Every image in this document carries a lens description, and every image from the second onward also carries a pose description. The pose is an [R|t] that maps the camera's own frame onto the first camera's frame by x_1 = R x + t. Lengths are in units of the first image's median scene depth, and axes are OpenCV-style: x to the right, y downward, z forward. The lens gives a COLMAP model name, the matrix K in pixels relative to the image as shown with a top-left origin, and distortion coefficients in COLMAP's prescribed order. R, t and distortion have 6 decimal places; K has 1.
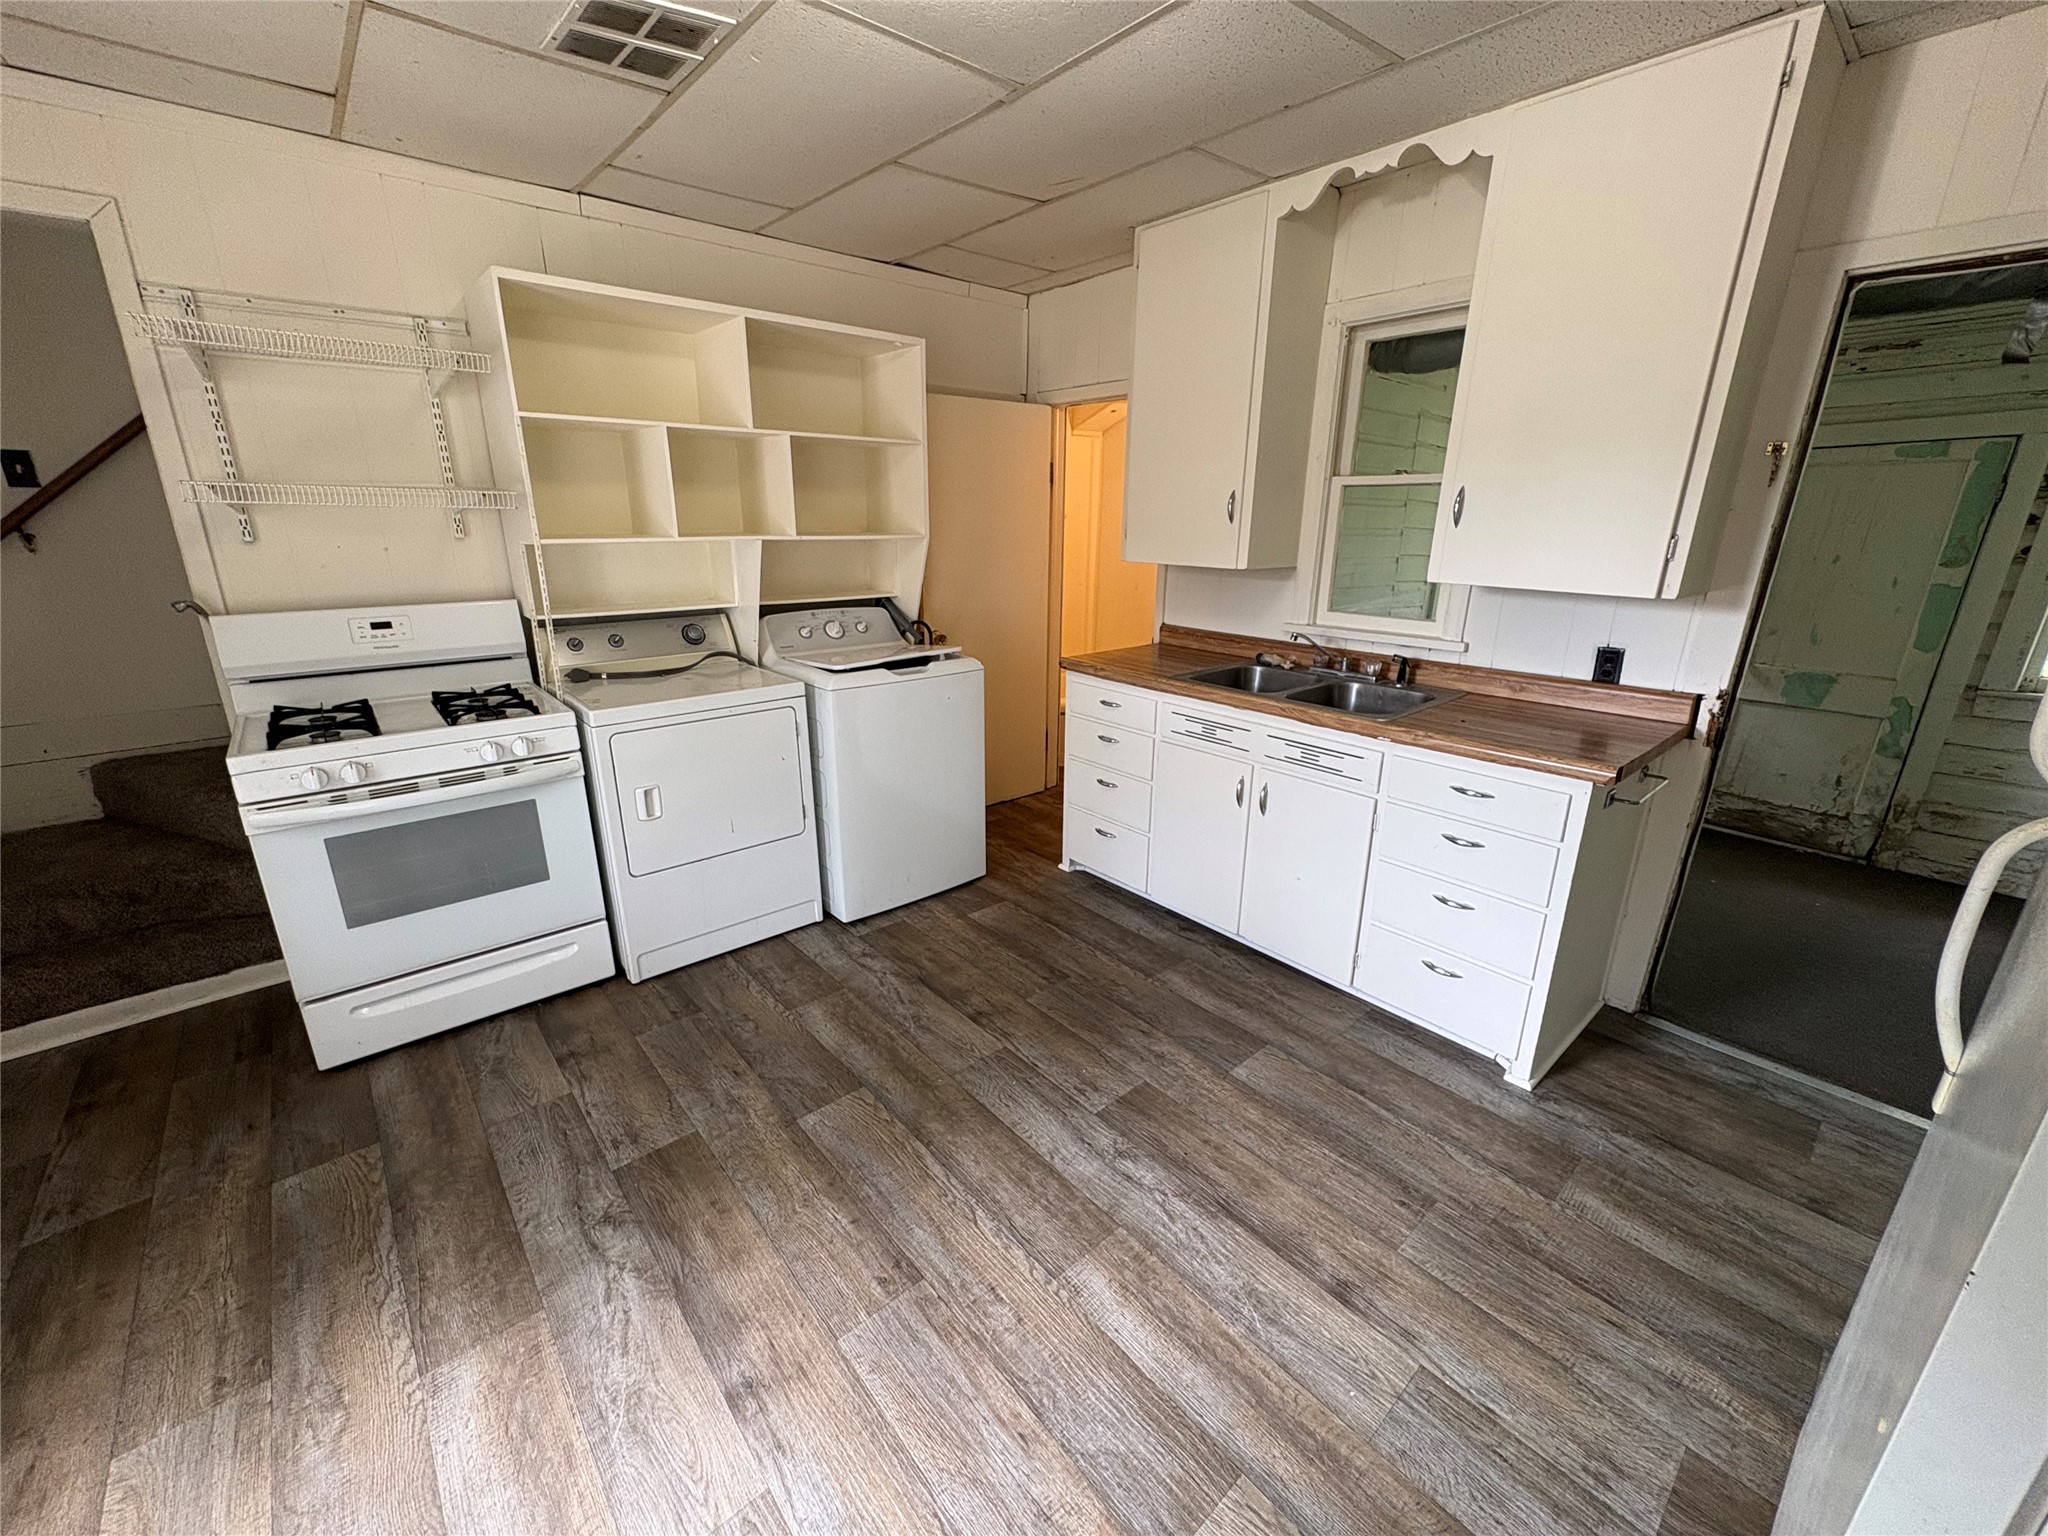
lens RADIAL K [[818.1, 0, 1022.8], [0, 818.1, 763.3], [0, 0, 1]] dist [0.001018, -0.000062]
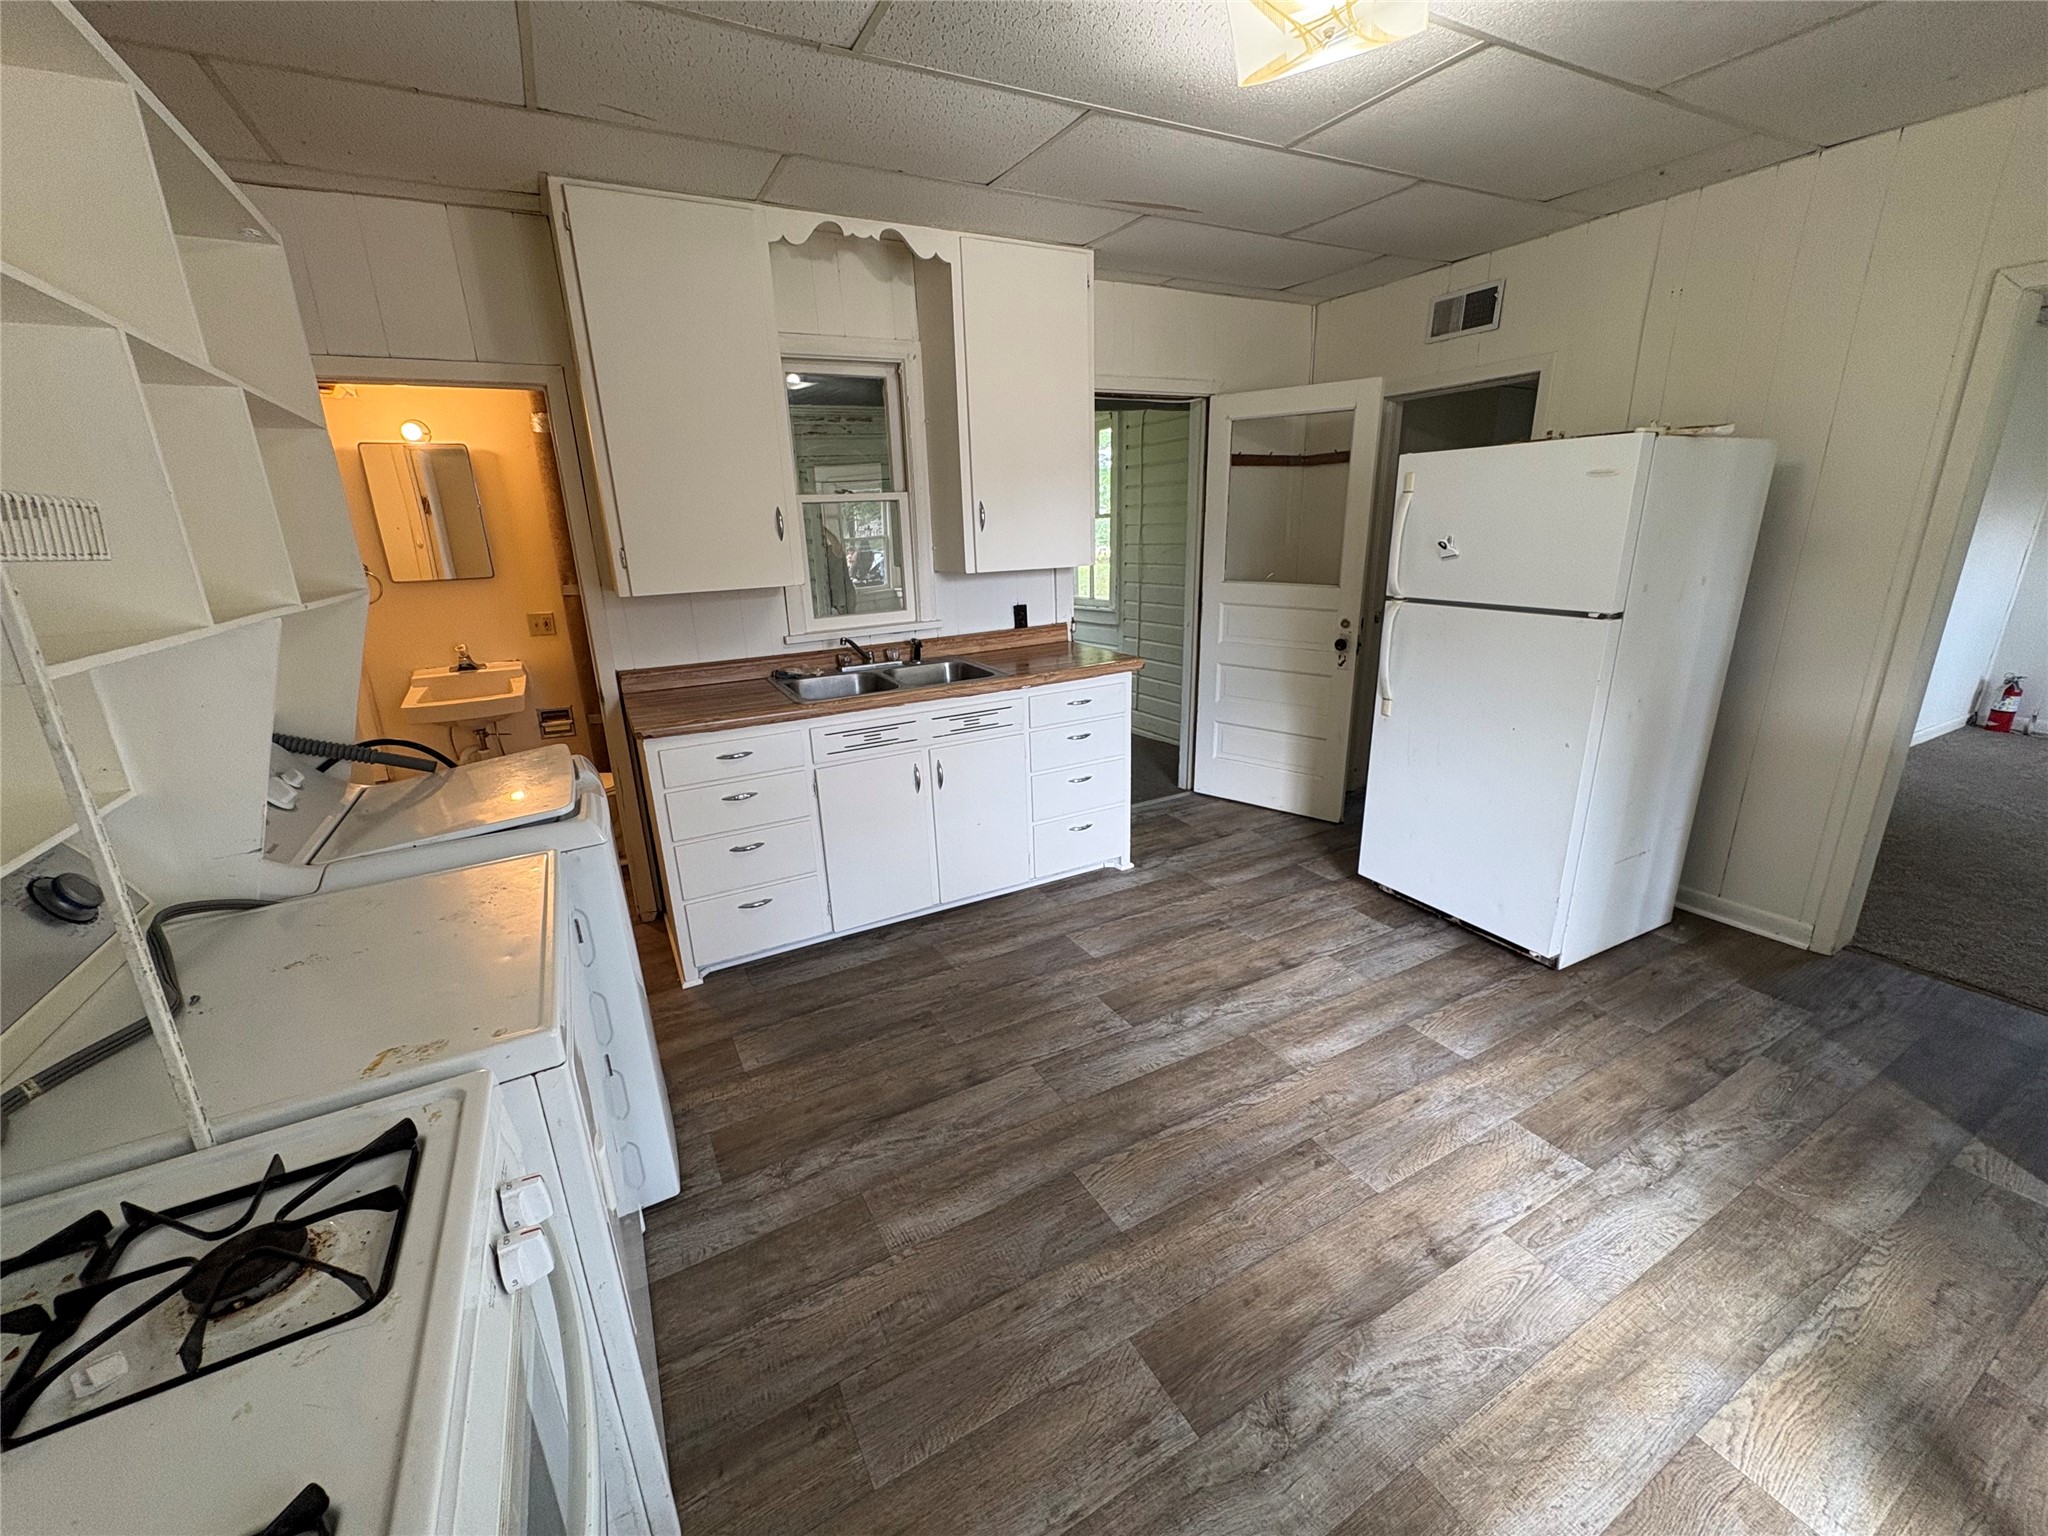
lens RADIAL K [[818.1, 0, 1022.8], [0, 818.1, 763.3], [0, 0, 1]] dist [0.001018, -0.000062]
pose [[0.208709, -0.292294, 0.933276, -1.021672], [0.324752, 0.920856, 0.215780, -0.247089], [-0.922484, 0.258048, 0.287114, 0.779539]]
